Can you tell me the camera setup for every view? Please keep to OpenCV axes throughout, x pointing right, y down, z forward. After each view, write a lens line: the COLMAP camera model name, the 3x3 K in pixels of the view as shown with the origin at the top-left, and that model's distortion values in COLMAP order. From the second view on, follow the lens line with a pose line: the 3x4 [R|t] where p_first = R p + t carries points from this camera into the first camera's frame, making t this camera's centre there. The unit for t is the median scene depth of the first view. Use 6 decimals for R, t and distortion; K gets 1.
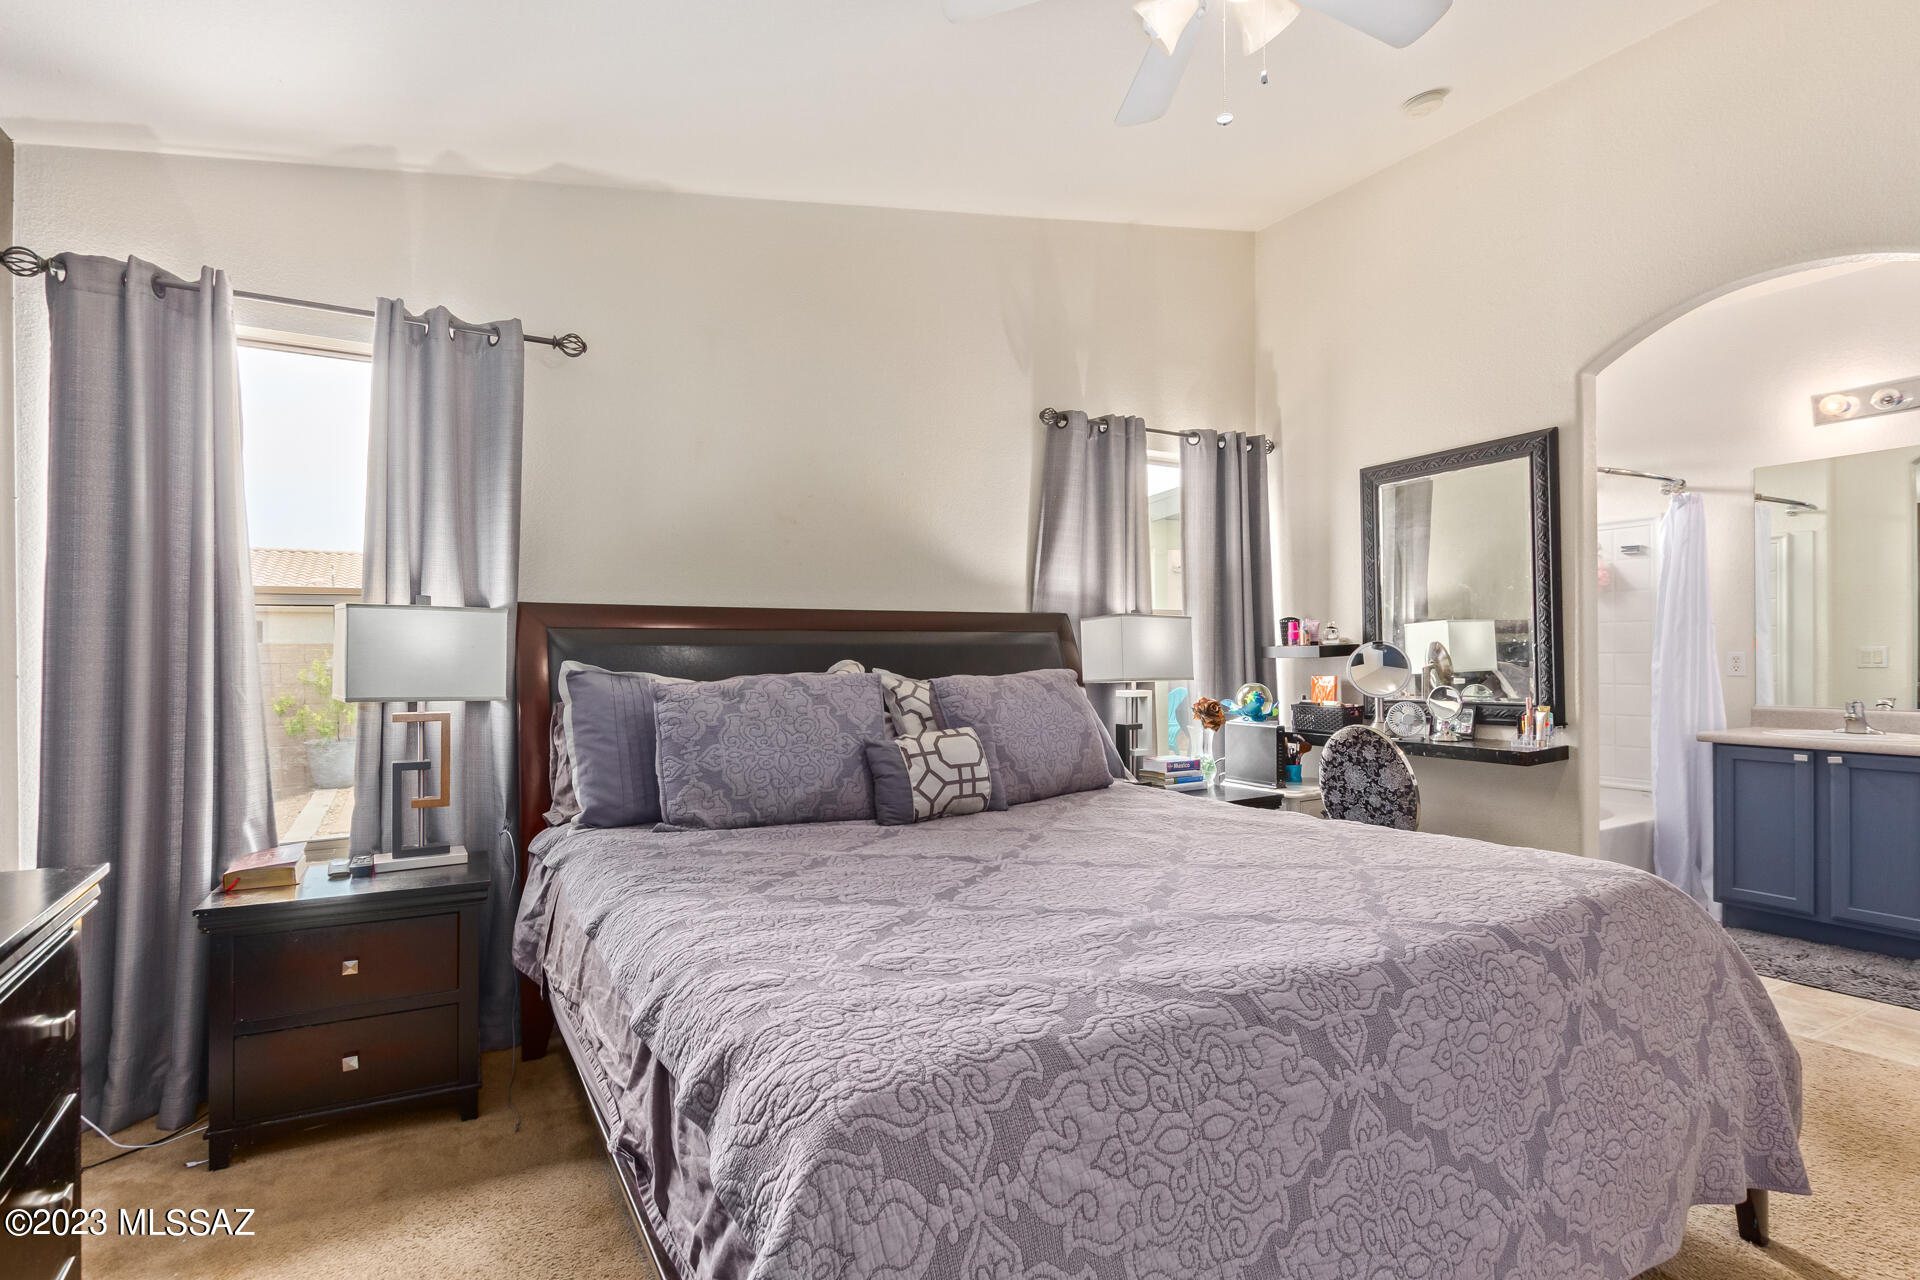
lens RADIAL K [[928.7, 0, 918.2], [0, 928.7, 656.9], [0, 0, 1]] dist [0.001618, 0.000199]
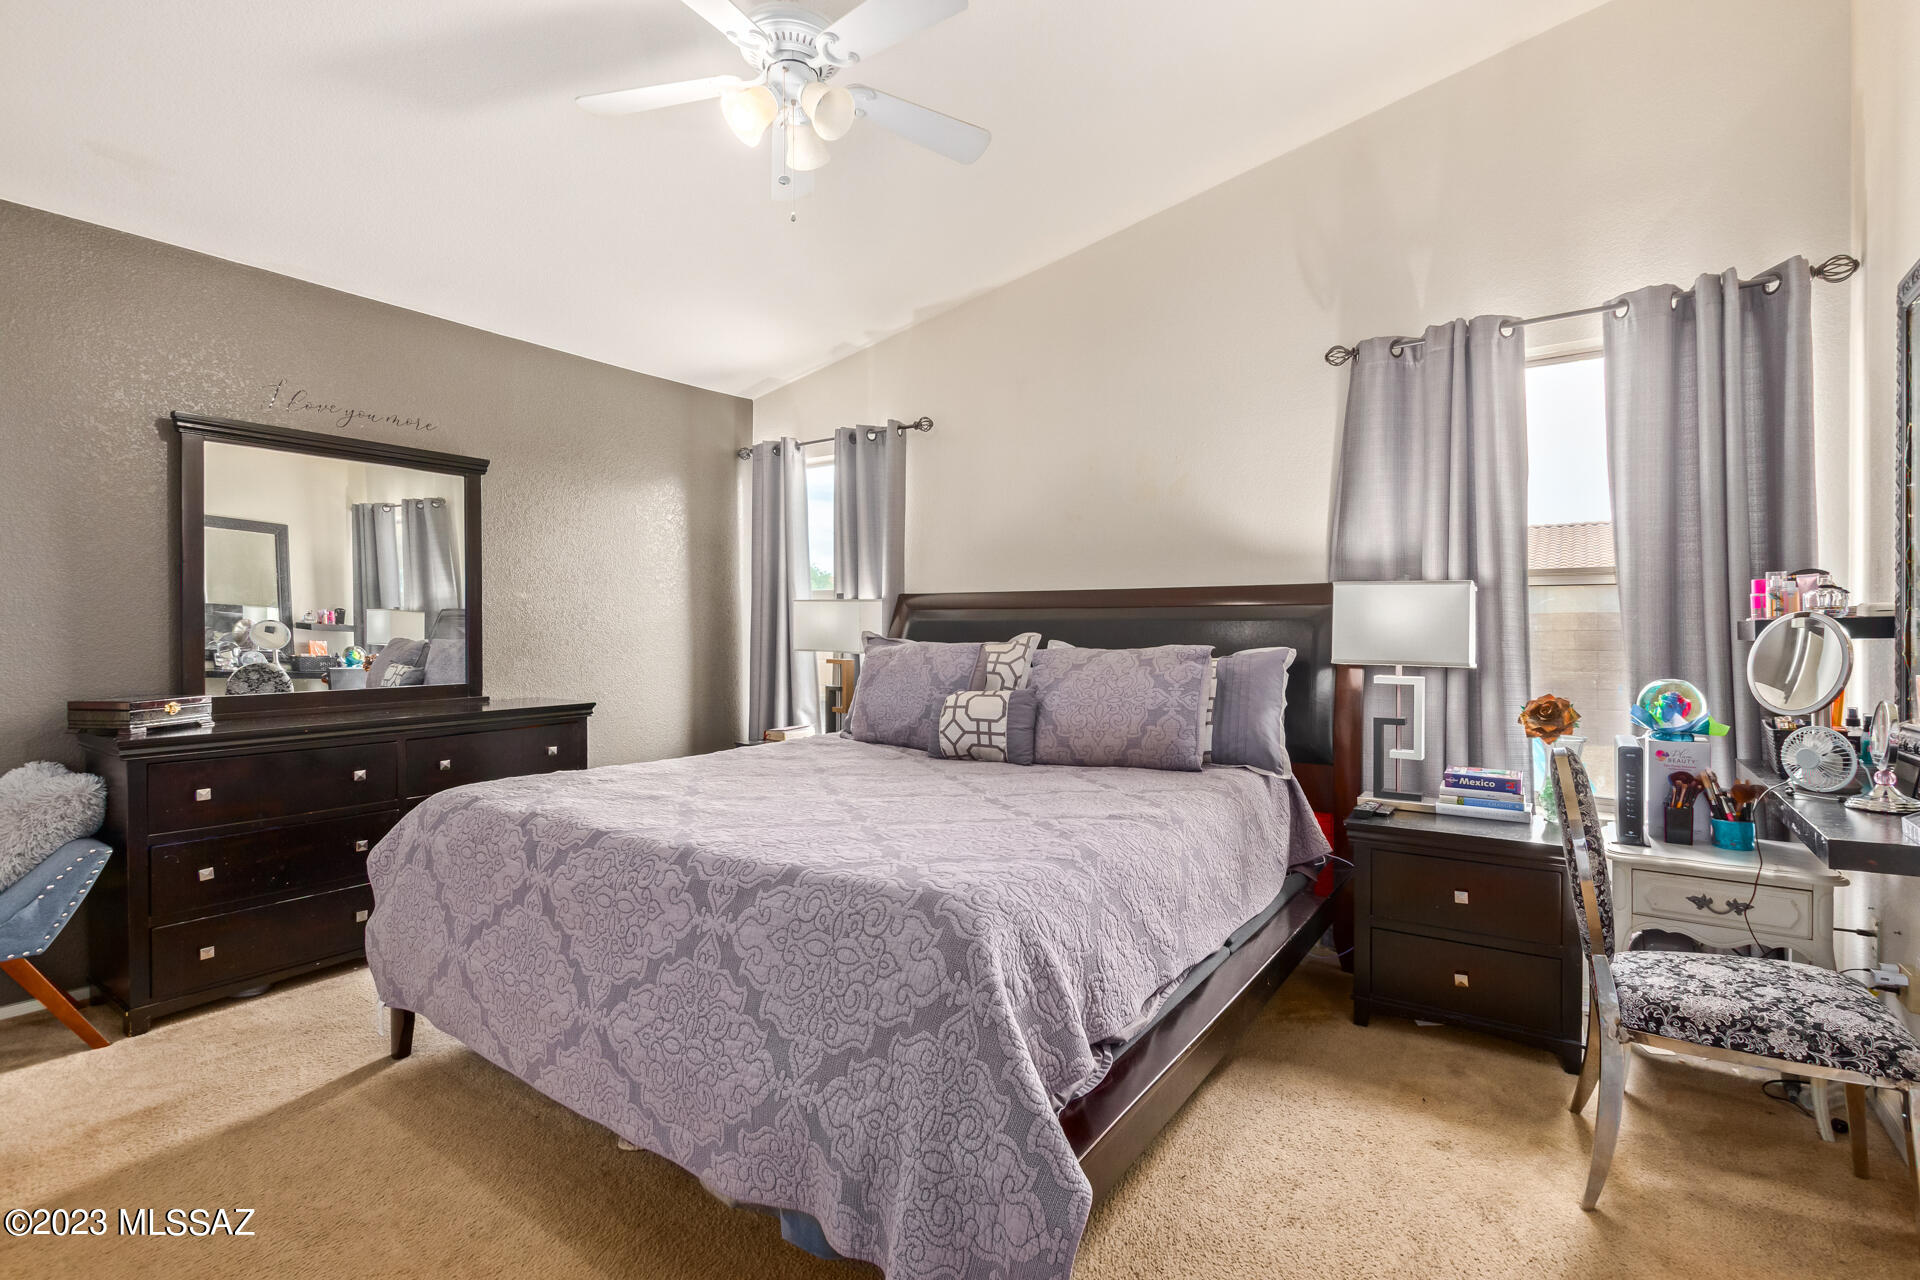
lens RADIAL K [[886.0, 0, 954.9], [0, 886.0, 633.3], [0, 0, 1]] dist [0.002344, 0.000553]
pose [[0.420423, 0.017205, -0.907165, 0.958186], [-0.003858, 0.999845, 0.017174, -0.015511], [0.907320, -0.003721, 0.420424, 0.418477]]
